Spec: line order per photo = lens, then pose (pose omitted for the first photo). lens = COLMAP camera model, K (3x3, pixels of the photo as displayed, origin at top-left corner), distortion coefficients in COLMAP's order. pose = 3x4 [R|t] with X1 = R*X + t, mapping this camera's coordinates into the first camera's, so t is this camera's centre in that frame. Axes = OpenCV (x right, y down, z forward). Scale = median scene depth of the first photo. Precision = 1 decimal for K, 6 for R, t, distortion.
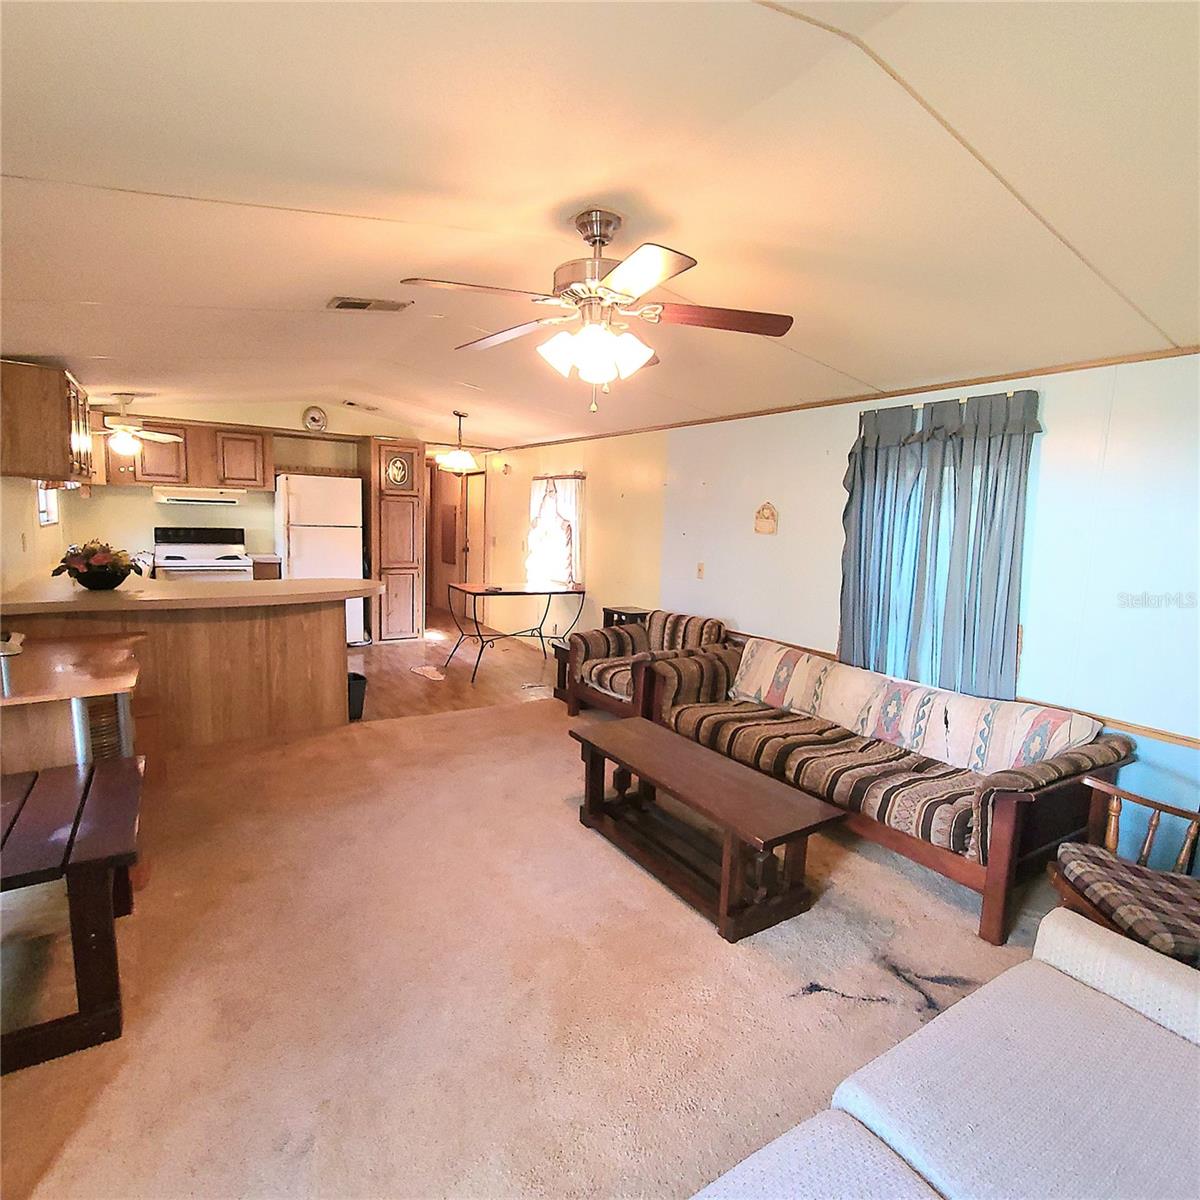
lens RADIAL K [[655.9, 0, 605.4], [0, 655.9, 596.2], [0, 0, 1]] dist [-0.002279, -0.001147]
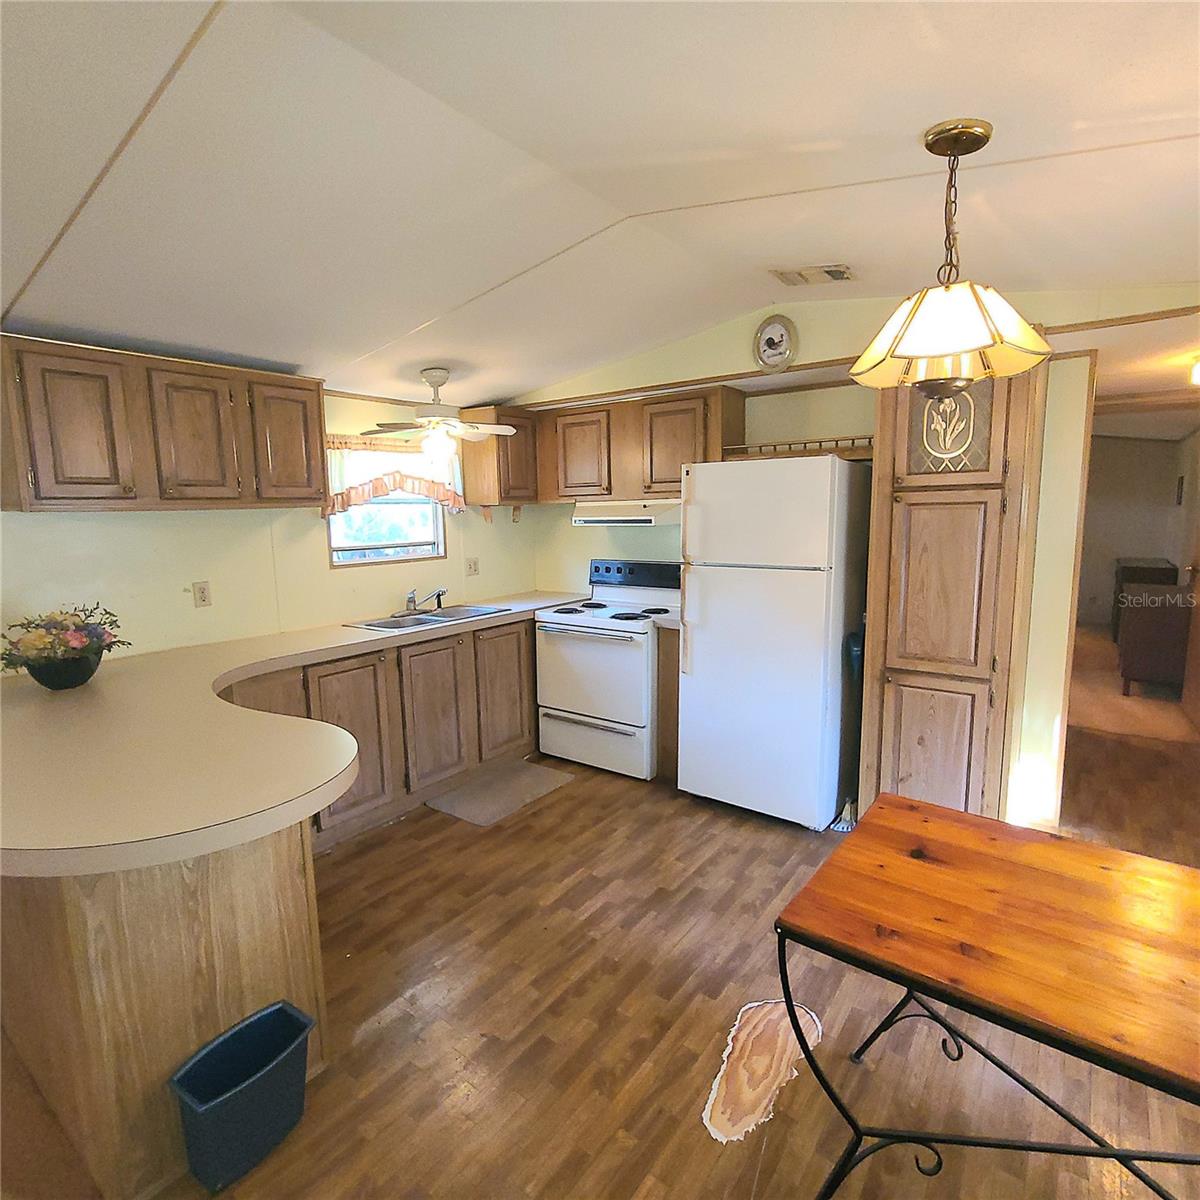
lens RADIAL K [[655.9, 0, 605.4], [0, 655.9, 596.2], [0, 0, 1]] dist [-0.002279, -0.001147]
pose [[0.358848, 0.075258, -0.930357, -0.027236], [-0.091823, 0.994756, 0.045051, -0.096928], [0.928869, 0.069262, 0.363876, 0.736409]]
